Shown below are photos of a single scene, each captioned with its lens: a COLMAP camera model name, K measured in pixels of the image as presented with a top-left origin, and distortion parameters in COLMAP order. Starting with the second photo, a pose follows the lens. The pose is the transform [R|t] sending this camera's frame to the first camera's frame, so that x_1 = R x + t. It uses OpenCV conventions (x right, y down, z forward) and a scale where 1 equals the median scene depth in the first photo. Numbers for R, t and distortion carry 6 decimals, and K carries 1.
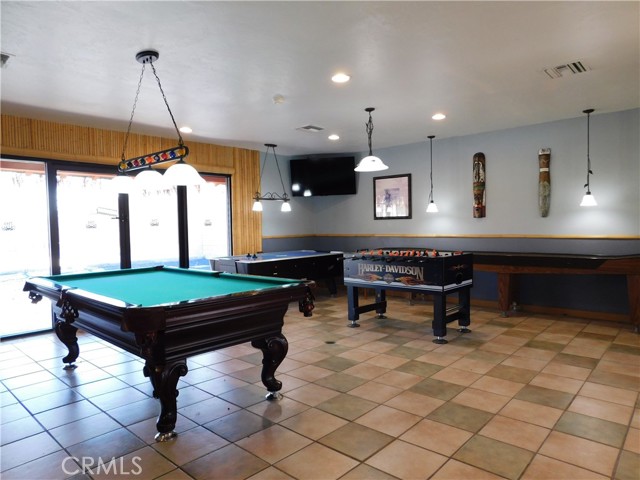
lens RADIAL K [[439.6, 0, 320.0], [0, 439.6, 240.0], [0, 0, 1]] dist [0.004136, -0.000033]
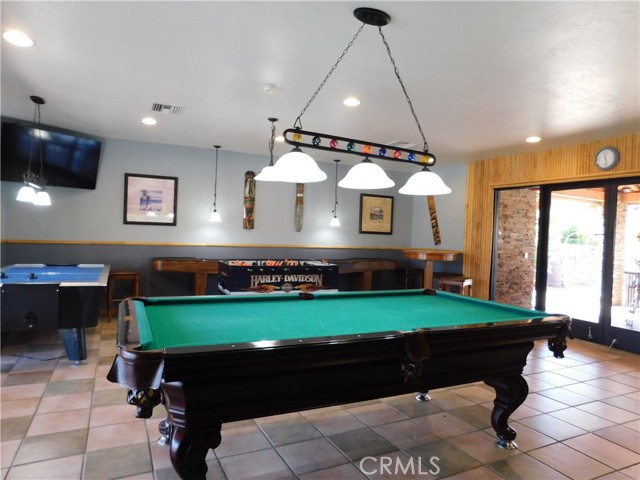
lens RADIAL K [[439.6, 0, 320.0], [0, 439.6, 240.0], [0, 0, 1]] dist [0.004136, -0.000033]
pose [[0.371595, 0.016010, 0.928257, -0.752996], [-0.006541, 0.999872, -0.014627, -0.010119], [-0.928372, -0.000636, 0.371652, 0.523226]]
